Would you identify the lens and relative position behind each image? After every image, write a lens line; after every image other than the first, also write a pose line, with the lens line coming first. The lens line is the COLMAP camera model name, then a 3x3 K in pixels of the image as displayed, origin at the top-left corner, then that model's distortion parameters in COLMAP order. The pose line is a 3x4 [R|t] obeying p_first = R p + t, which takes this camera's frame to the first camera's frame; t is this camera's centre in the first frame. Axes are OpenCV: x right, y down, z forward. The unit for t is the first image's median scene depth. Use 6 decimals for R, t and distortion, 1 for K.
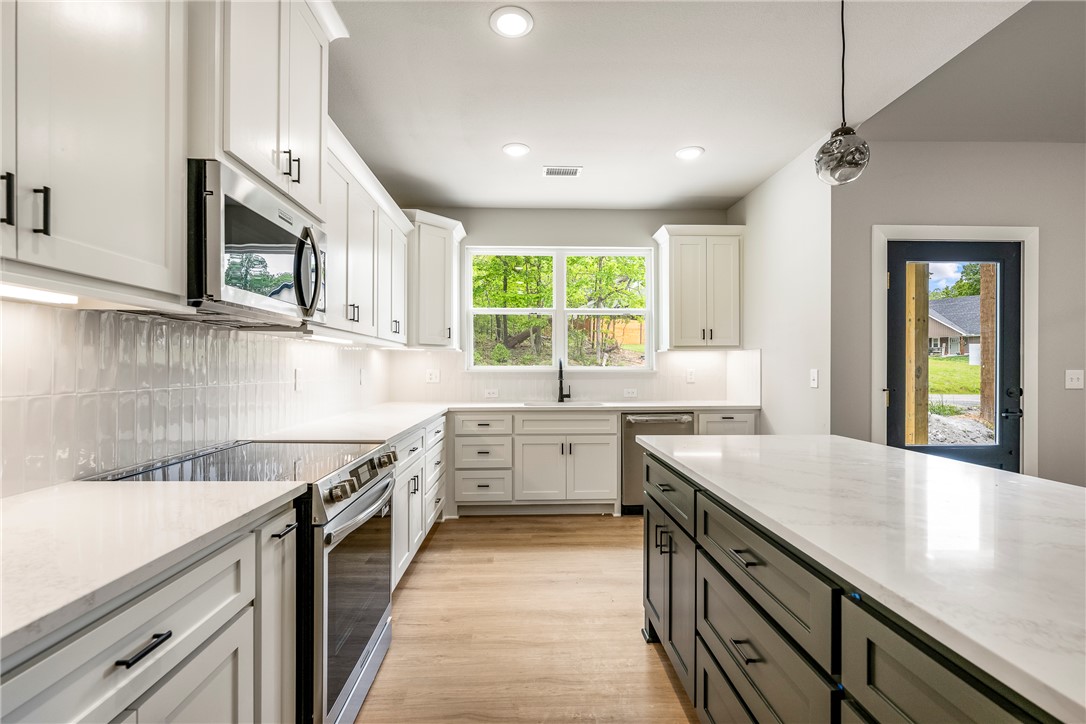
lens RADIAL K [[479.4, 0, 539.3], [0, 479.4, 371.1], [0, 0, 1]] dist [-0.001103, -0.000320]
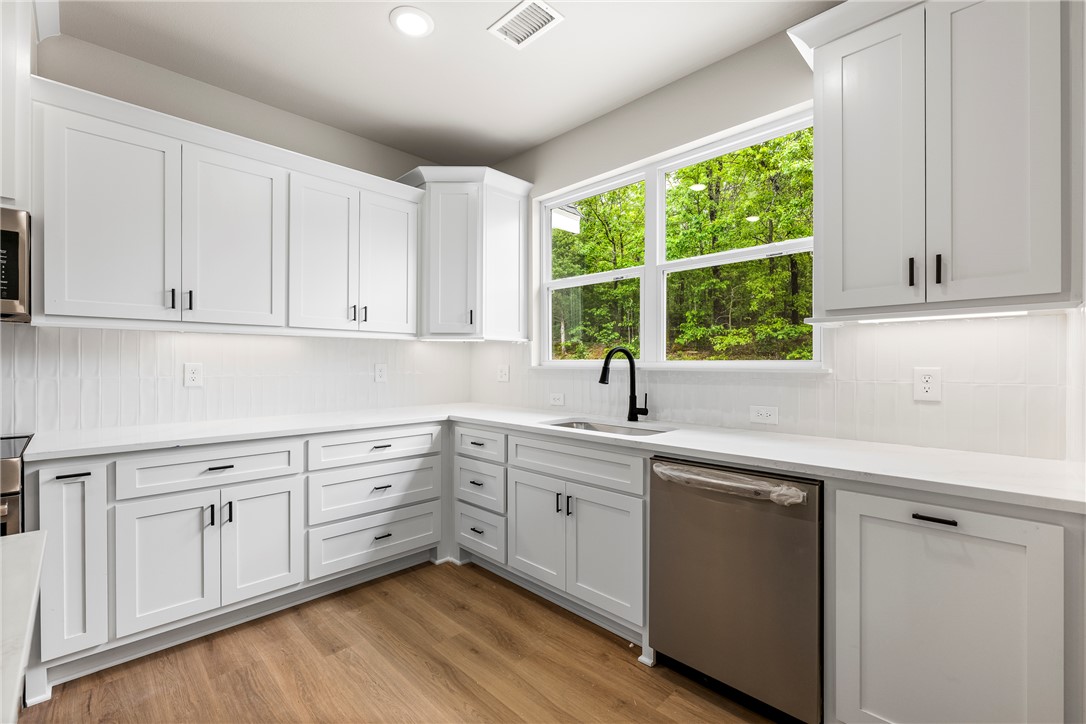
lens RADIAL K [[467.3, 0, 540.5], [0, 467.3, 364.2], [0, 0, 1]] dist [-0.000171, -0.000114]
pose [[0.681873, 0.003230, -0.731463, 0.447394], [-0.005722, 0.999983, -0.000918, -0.004773], [0.731448, 0.004812, 0.681880, 0.598054]]
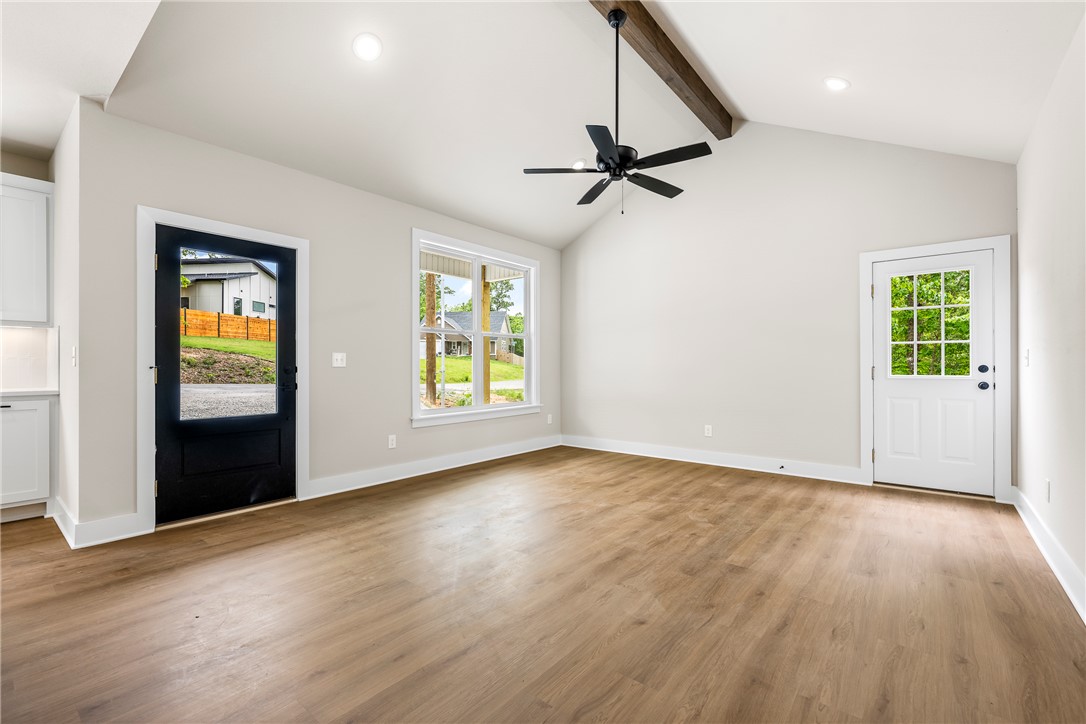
lens RADIAL K [[474.5, 0, 536.9], [0, 474.5, 364.8], [0, 0, 1]] dist [-0.001289, 0.000232]
pose [[0.664712, 0.005246, 0.747082, 0.400589], [-0.000128, 0.999976, -0.006908, 0.031851], [-0.747100, 0.004496, 0.664697, -0.232934]]
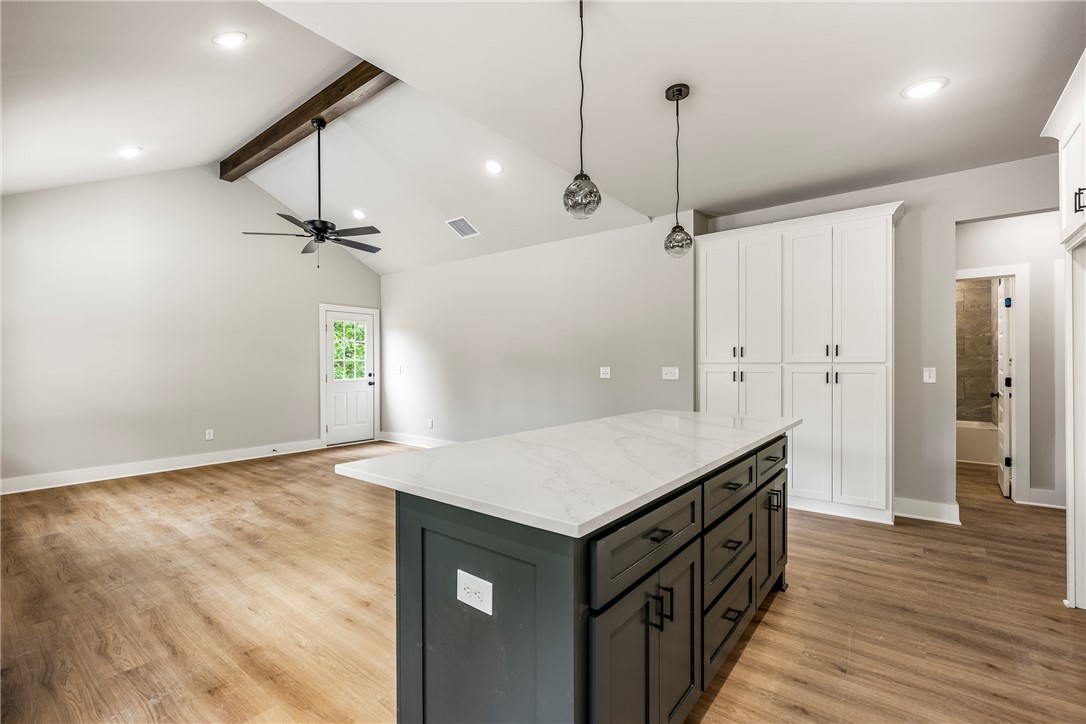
lens RADIAL K [[481.7, 0, 533.0], [0, 481.7, 367.0], [0, 0, 1]] dist [0.000051, -0.000001]
pose [[-0.757992, 0.000284, 0.652264, -0.033751], [0.006010, 0.999961, 0.006548, -0.007650], [-0.652236, 0.008883, -0.757964, 0.784636]]
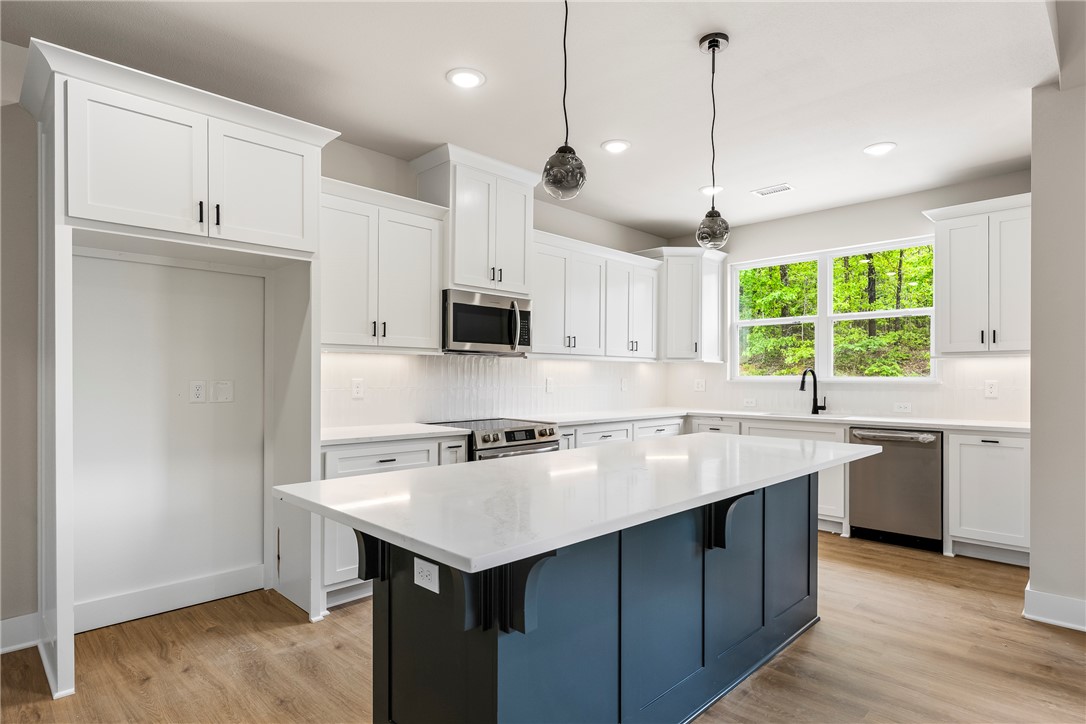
lens RADIAL K [[579.4, 0, 553.0], [0, 579.4, 377.6], [0, 0, 1]] dist [-0.001014, 0.000205]
pose [[0.690598, 0.002735, -0.723233, 0.595526], [-0.006111, 0.999979, -0.002054, -0.002569], [0.723213, 0.005839, 0.690601, -0.201473]]
